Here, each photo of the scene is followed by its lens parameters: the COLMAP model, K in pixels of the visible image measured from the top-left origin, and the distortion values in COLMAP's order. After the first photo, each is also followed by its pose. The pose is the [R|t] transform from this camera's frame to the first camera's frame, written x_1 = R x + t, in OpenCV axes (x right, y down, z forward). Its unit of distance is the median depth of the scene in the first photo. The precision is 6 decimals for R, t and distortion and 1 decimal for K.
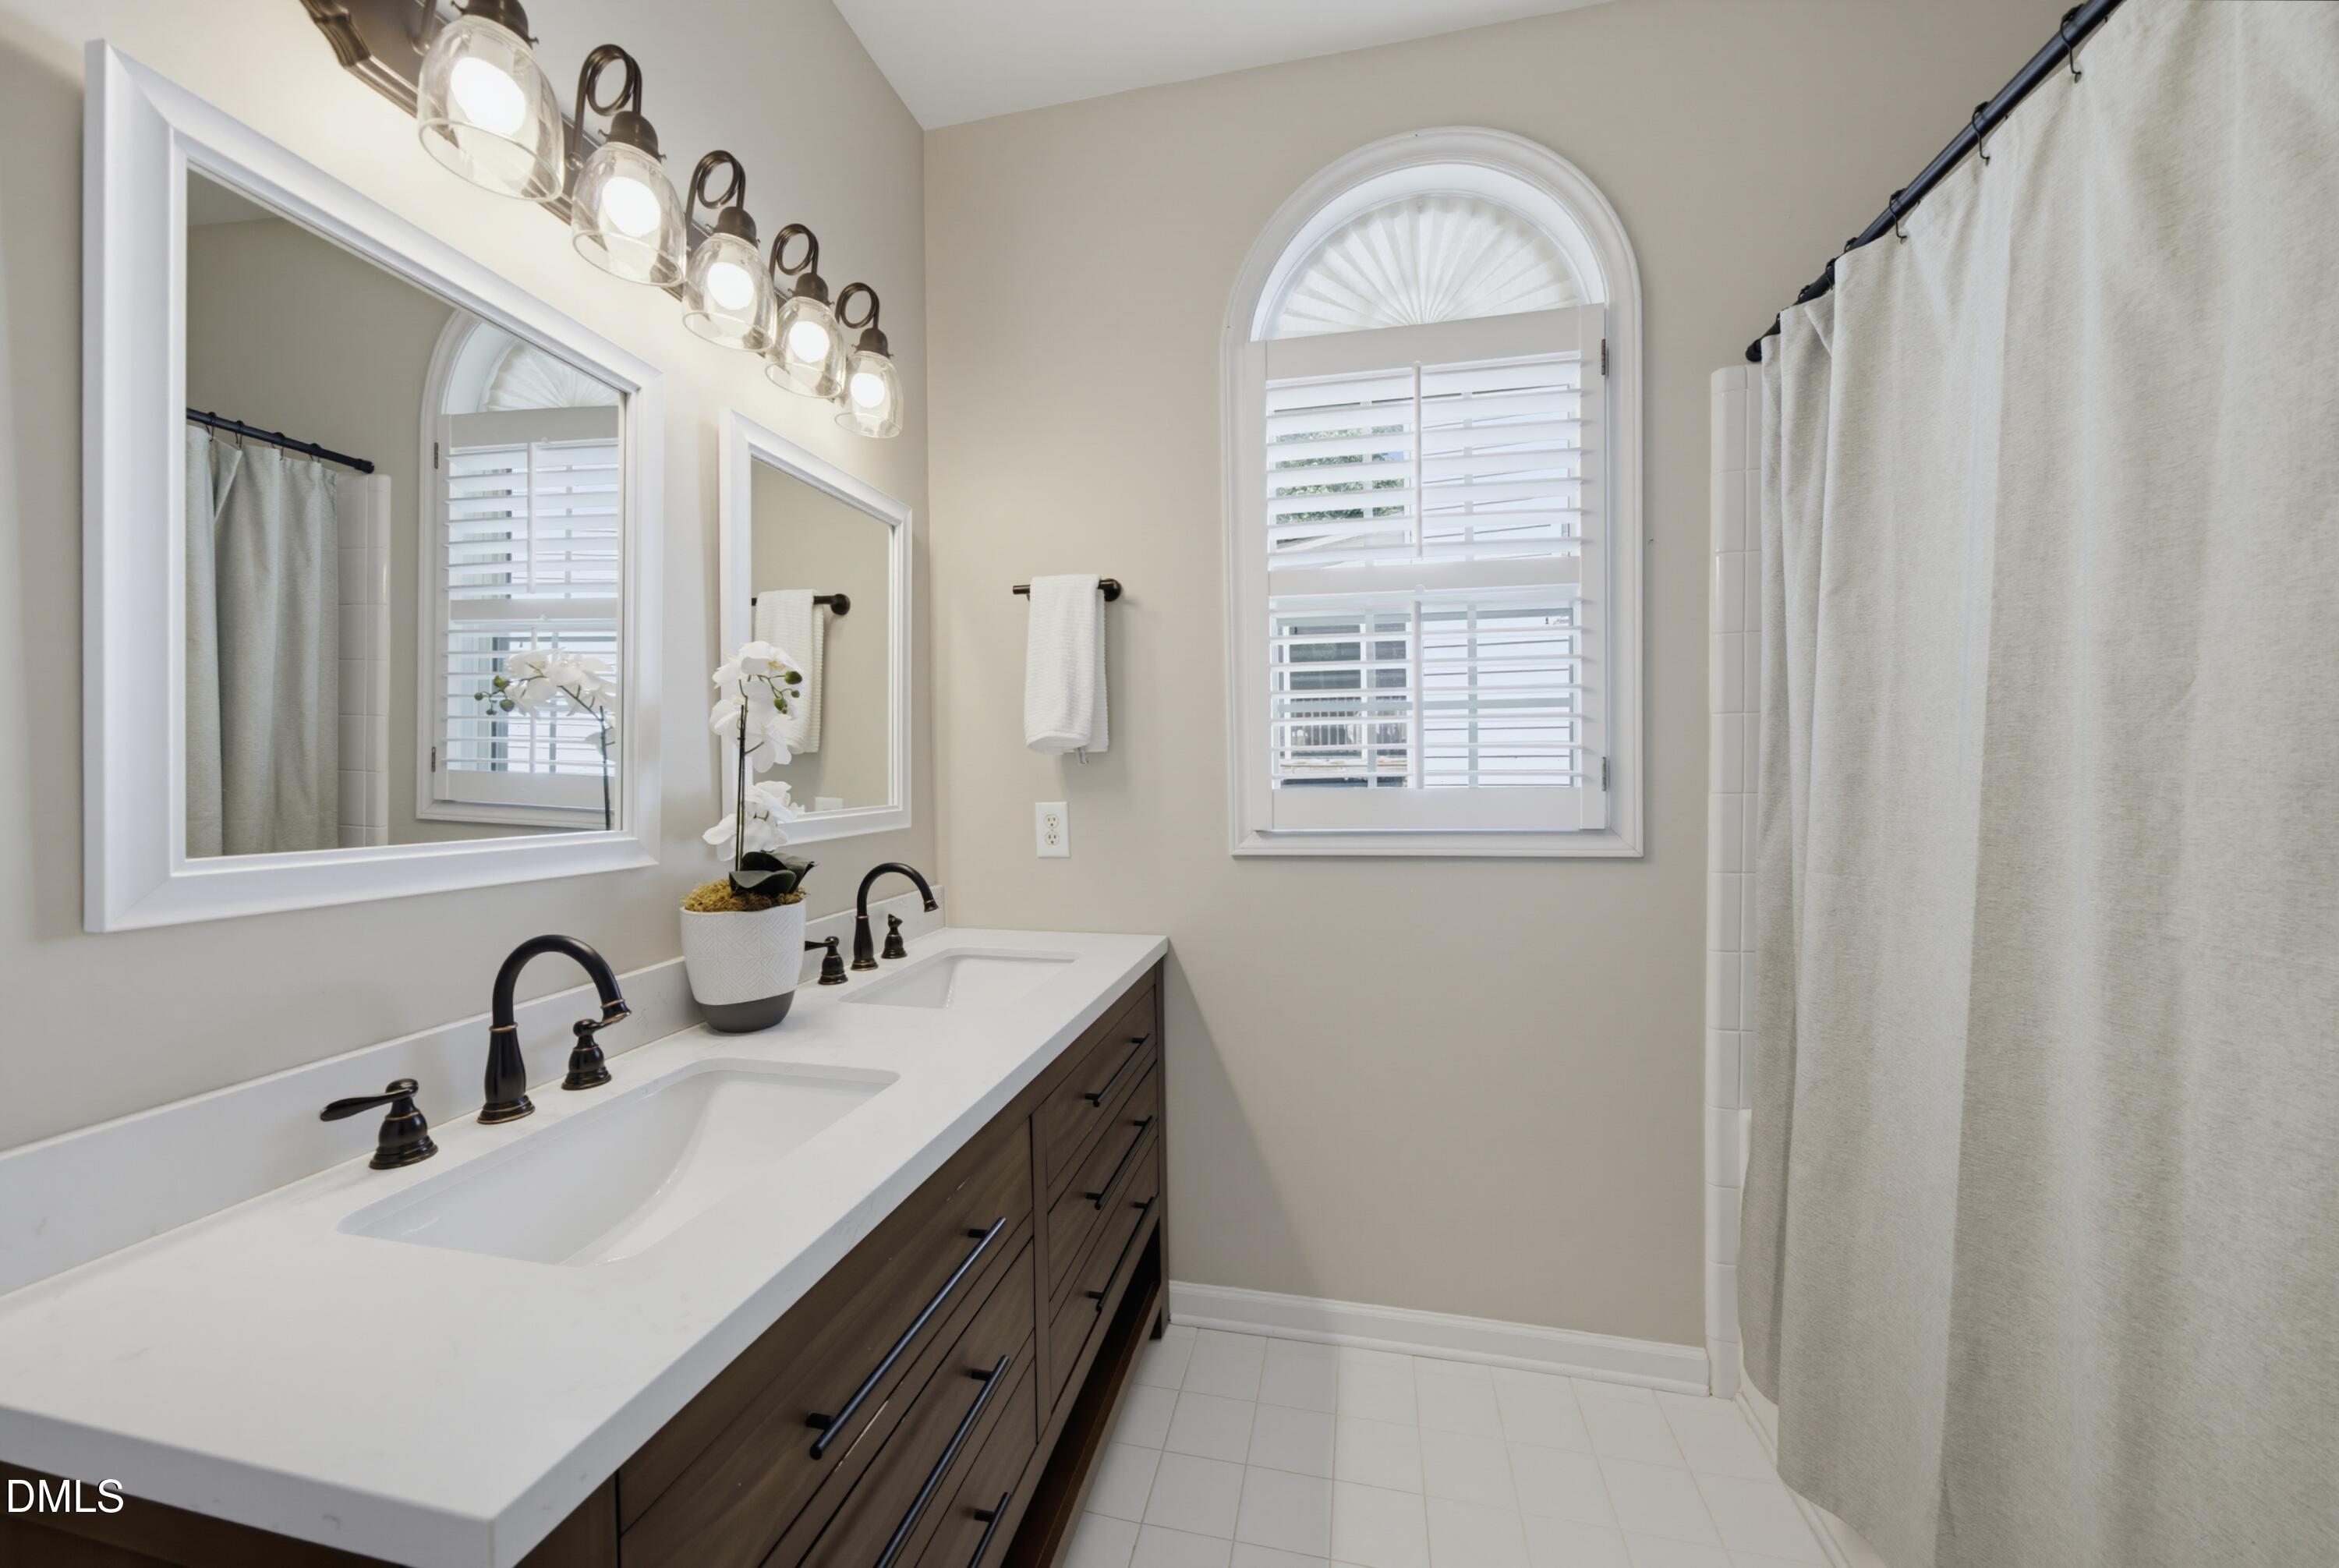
lens RADIAL K [[859.6, 0, 1172.1], [0, 859.6, 753.4], [0, 0, 1]] dist [-0.015646, 0.003267]
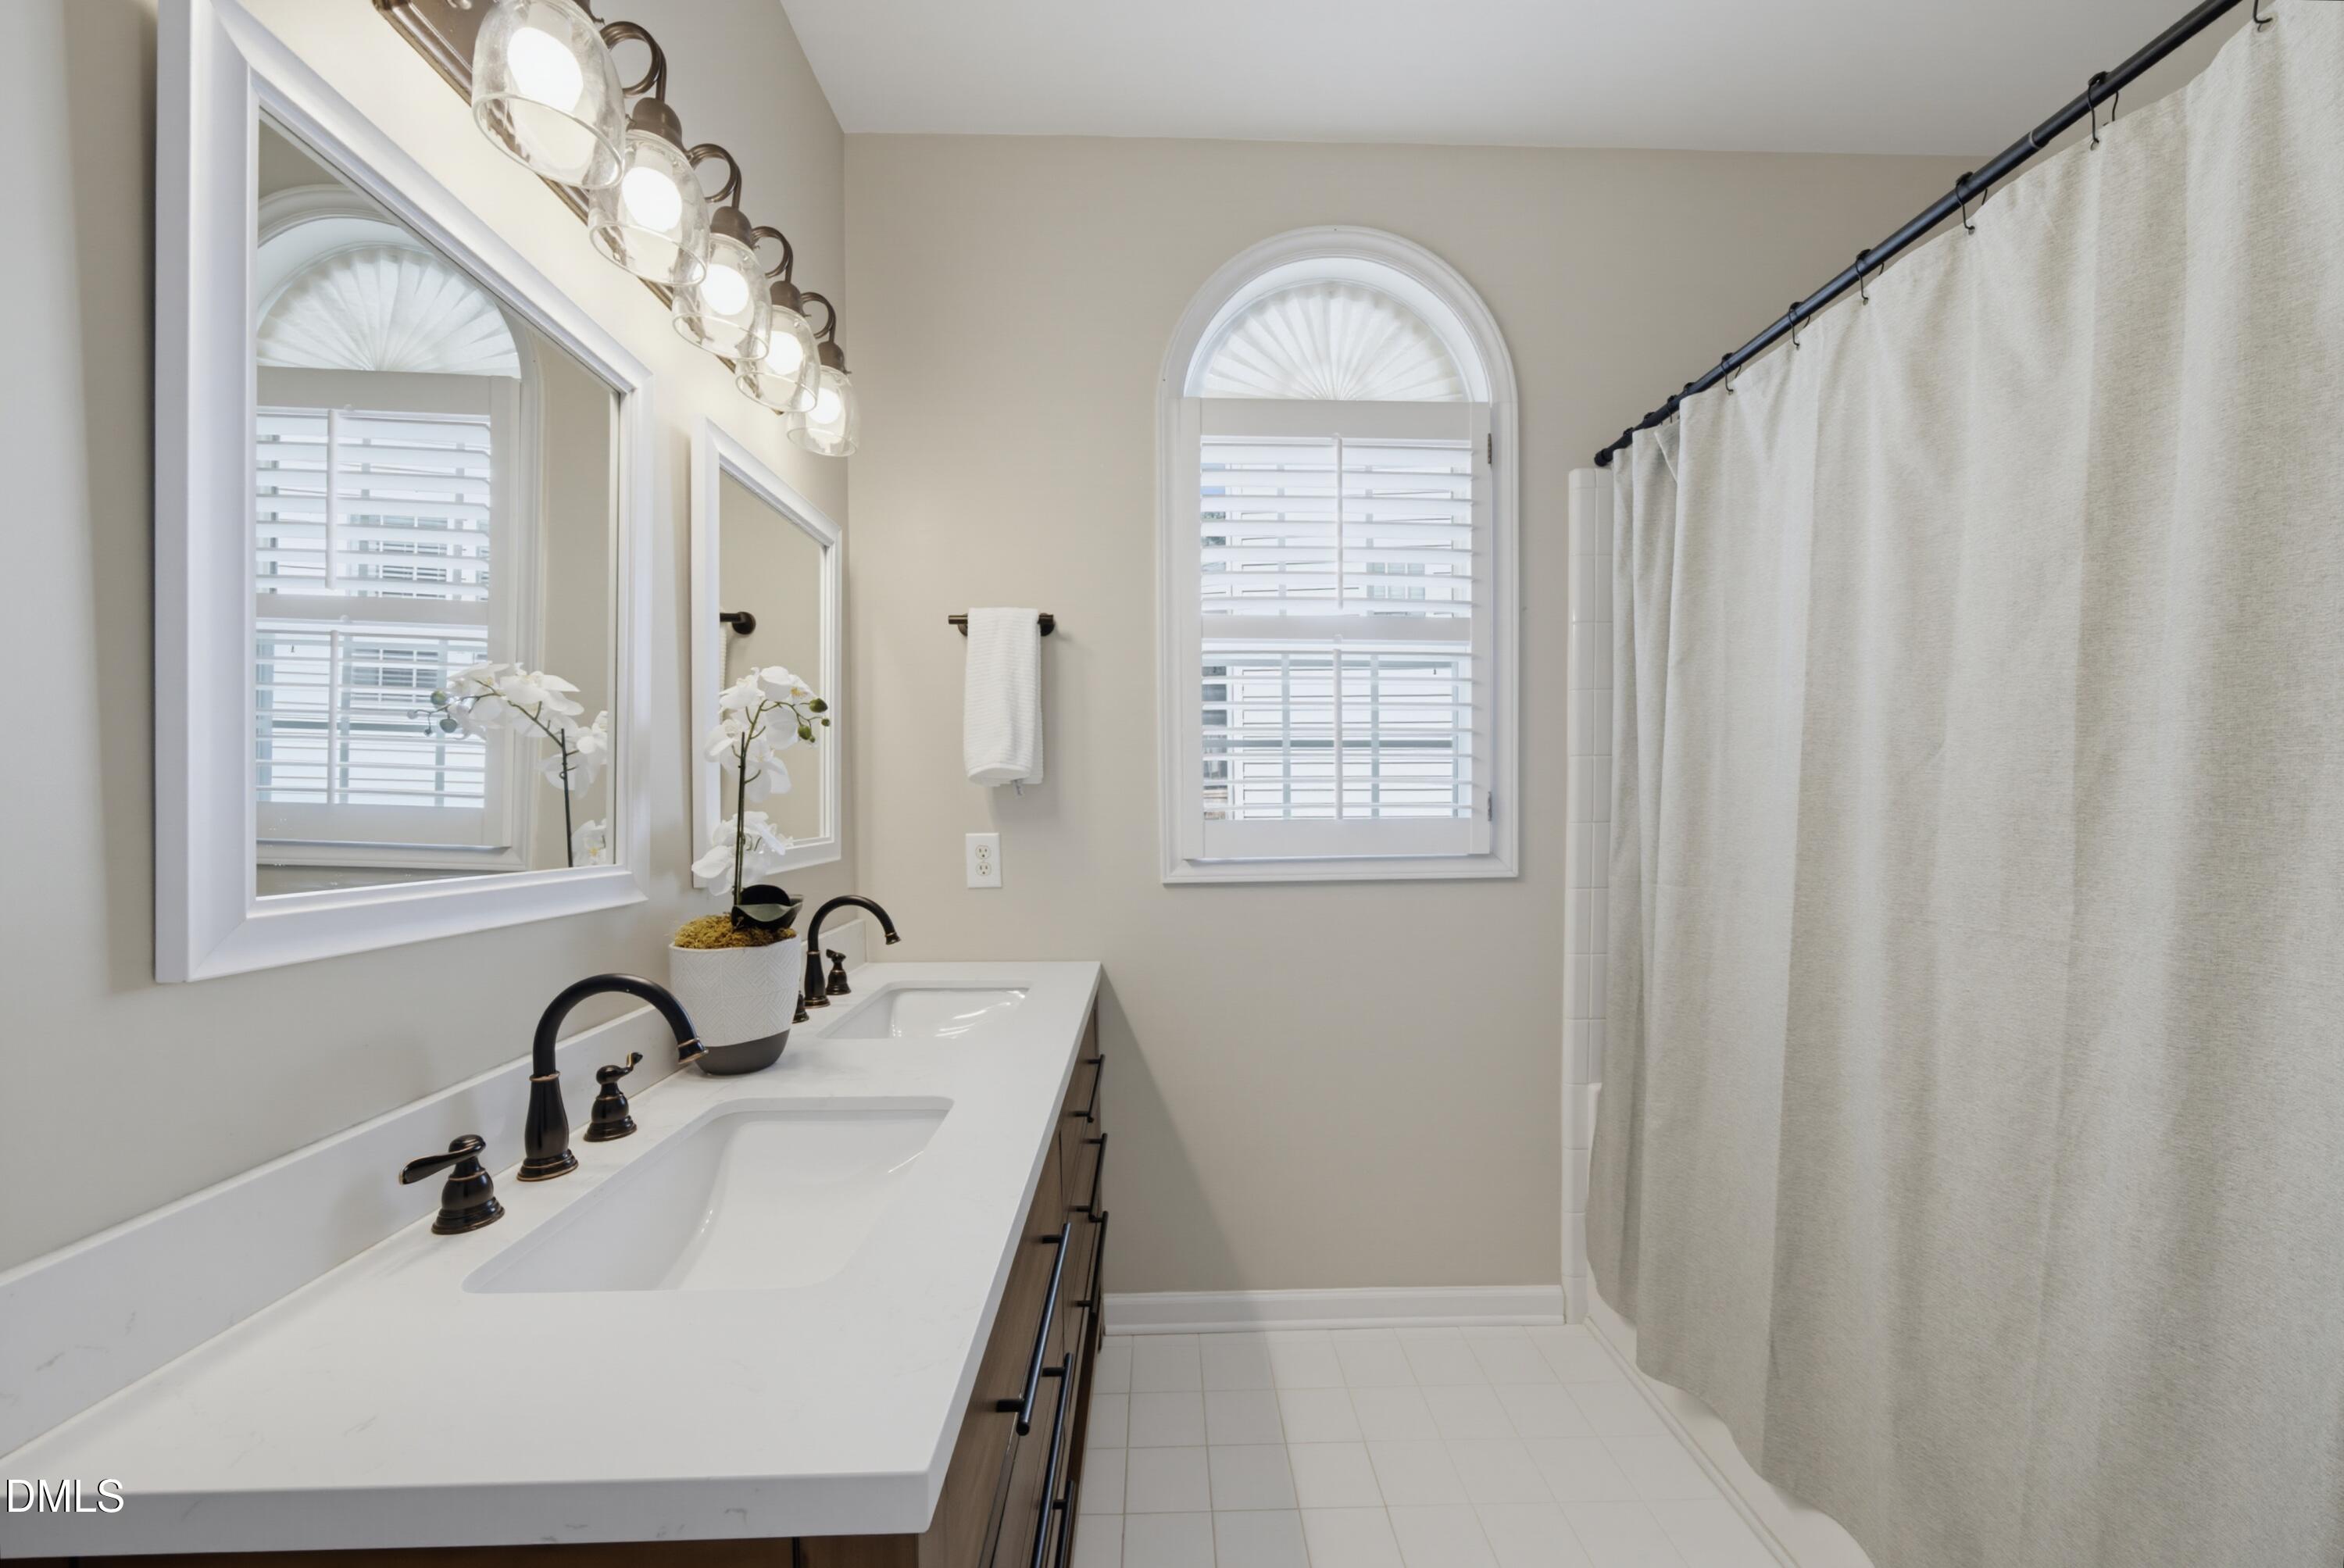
lens RADIAL K [[877.1, 0, 1182.0], [0, 877.1, 786.6], [0, 0, 1]] dist [-0.032746, 0.015130]
pose [[0.967891, 0.008499, 0.251226, -0.255445], [-0.008966, 0.999960, 0.000712, -0.000233], [-0.251210, -0.002941, 0.967928, -0.059406]]
